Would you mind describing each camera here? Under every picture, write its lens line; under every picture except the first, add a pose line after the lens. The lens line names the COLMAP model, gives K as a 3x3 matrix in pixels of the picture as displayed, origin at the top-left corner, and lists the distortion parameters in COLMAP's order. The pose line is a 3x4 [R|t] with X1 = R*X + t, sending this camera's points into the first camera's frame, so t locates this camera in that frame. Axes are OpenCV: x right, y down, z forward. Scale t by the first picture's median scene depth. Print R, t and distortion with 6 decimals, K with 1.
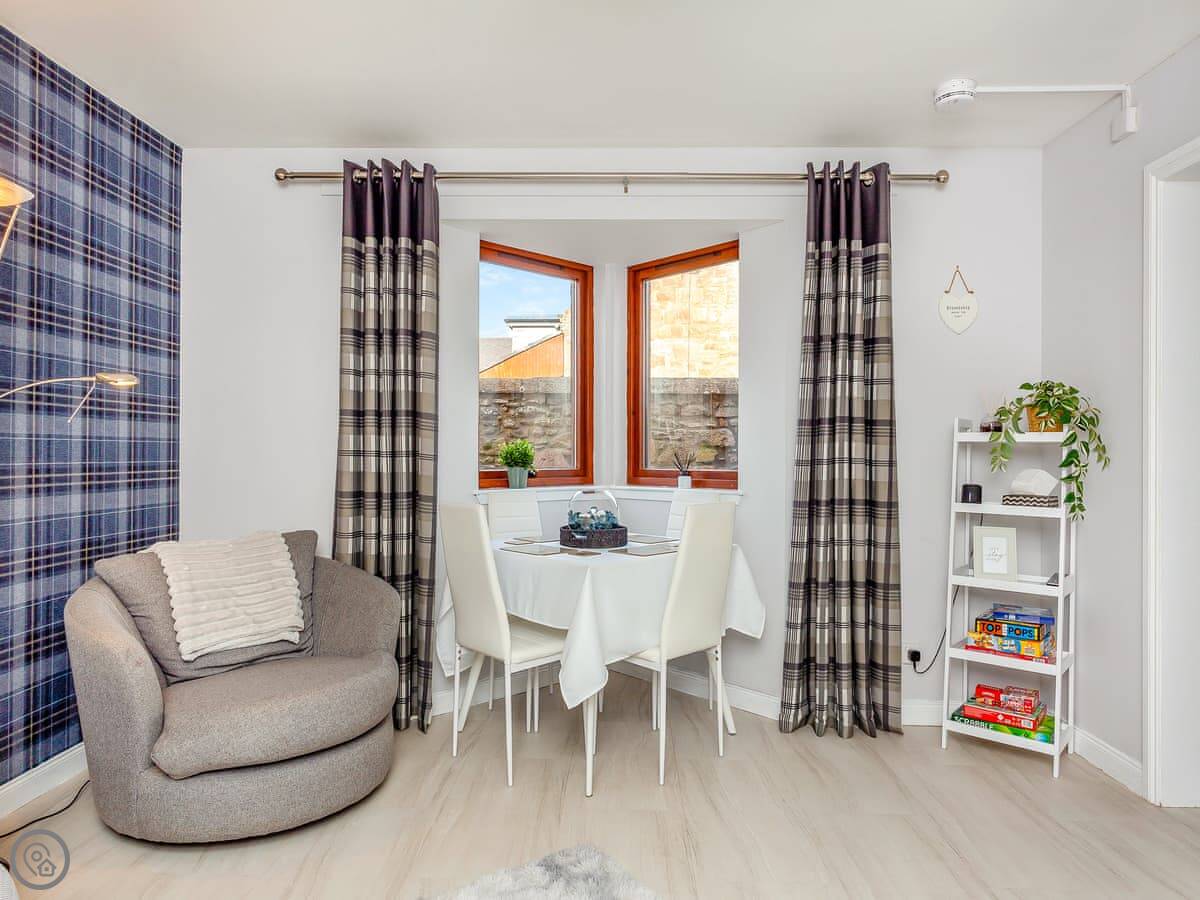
lens RADIAL K [[741.1, 0, 607.4], [0, 741.1, 454.8], [0, 0, 1]] dist [-0.005431, 0.007187]
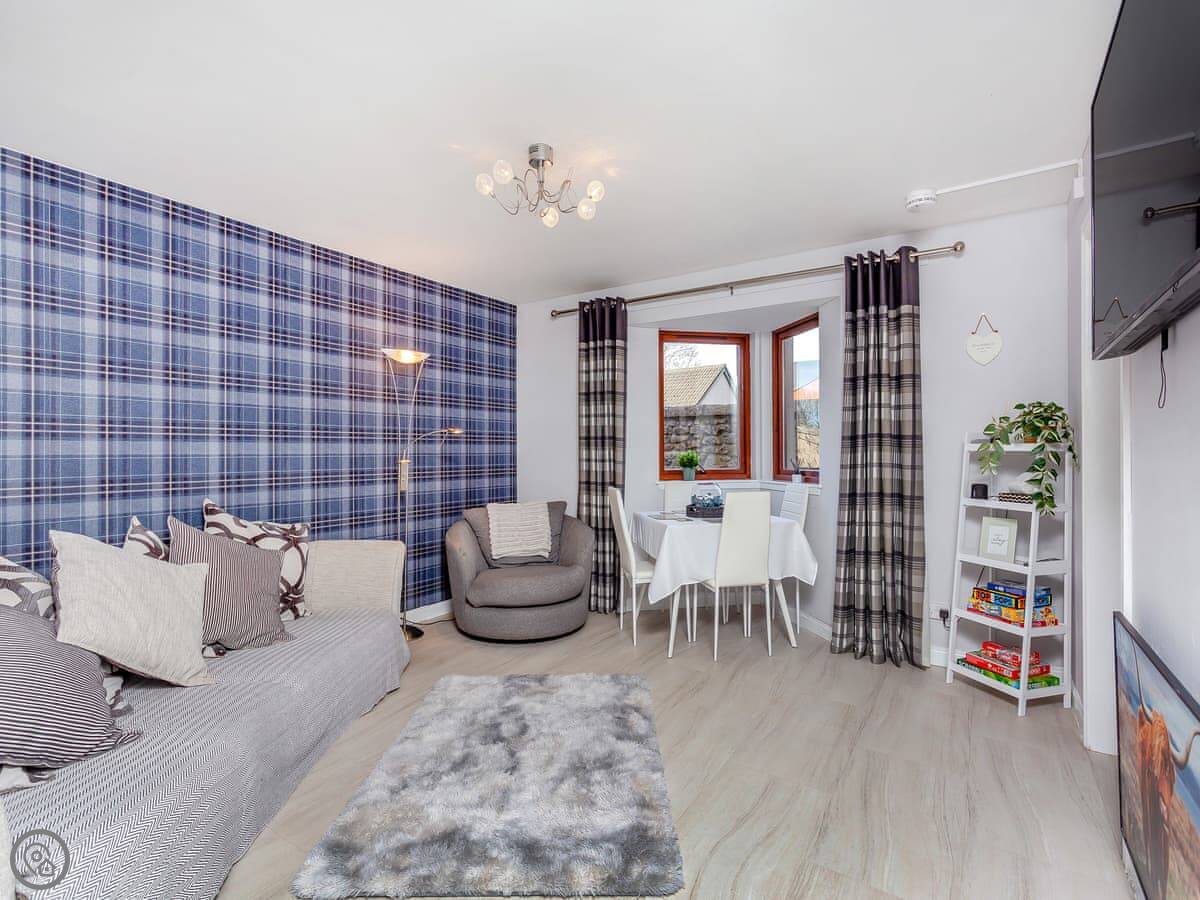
lens RADIAL K [[577.3, 0, 610.2], [0, 577.3, 452.8], [0, 0, 1]] dist [-0.005979, 0.000605]
pose [[0.849121, -0.008079, -0.528137, 0.468608], [0.007655, 0.999966, -0.002988, -0.015863], [0.528143, -0.001506, 0.849154, -0.183307]]
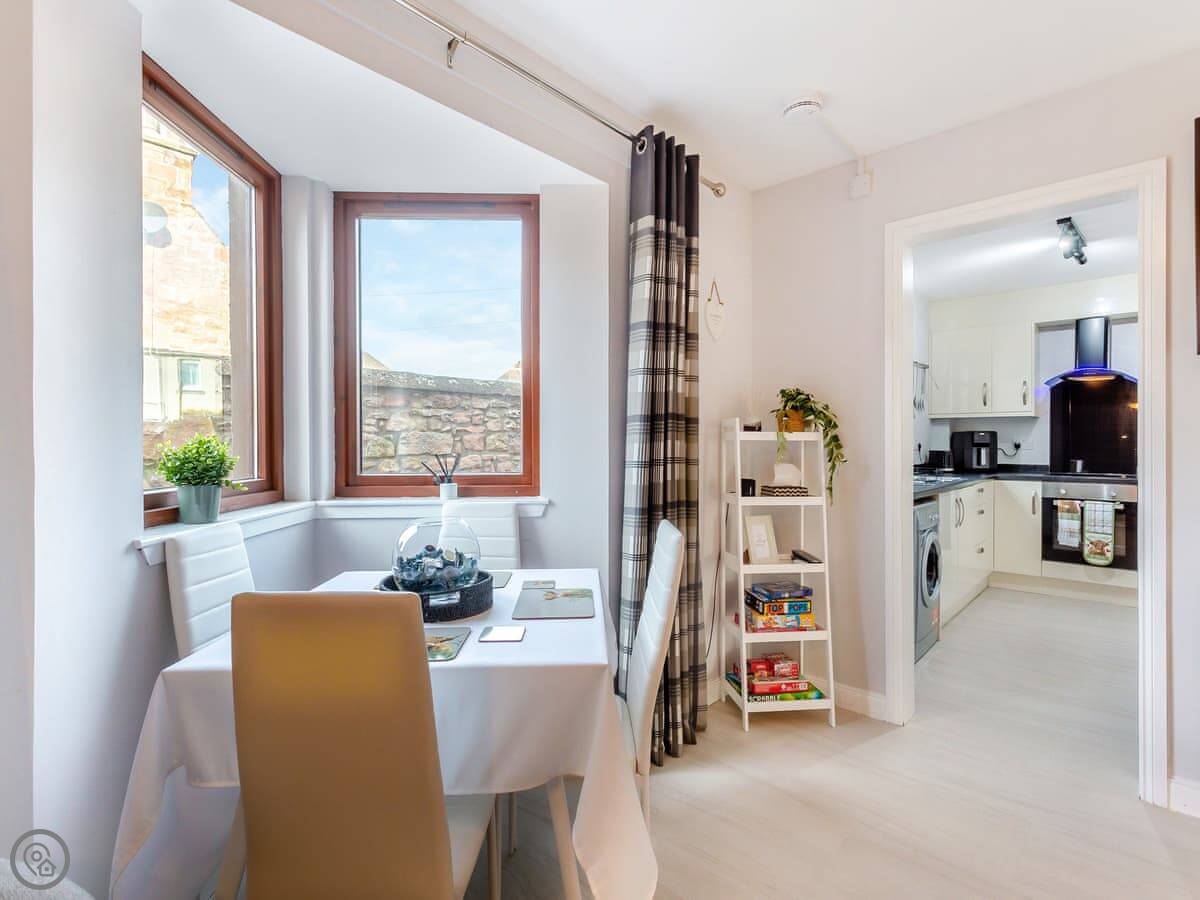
lens RADIAL K [[582.4, 0, 592.2], [0, 582.4, 444.3], [0, 0, 1]] dist [0.005210, -0.003352]
pose [[0.674877, -0.009572, 0.737868, -0.290072], [0.005000, 0.999952, 0.008399, -0.019157], [-0.737913, -0.001979, 0.674893, 0.579241]]
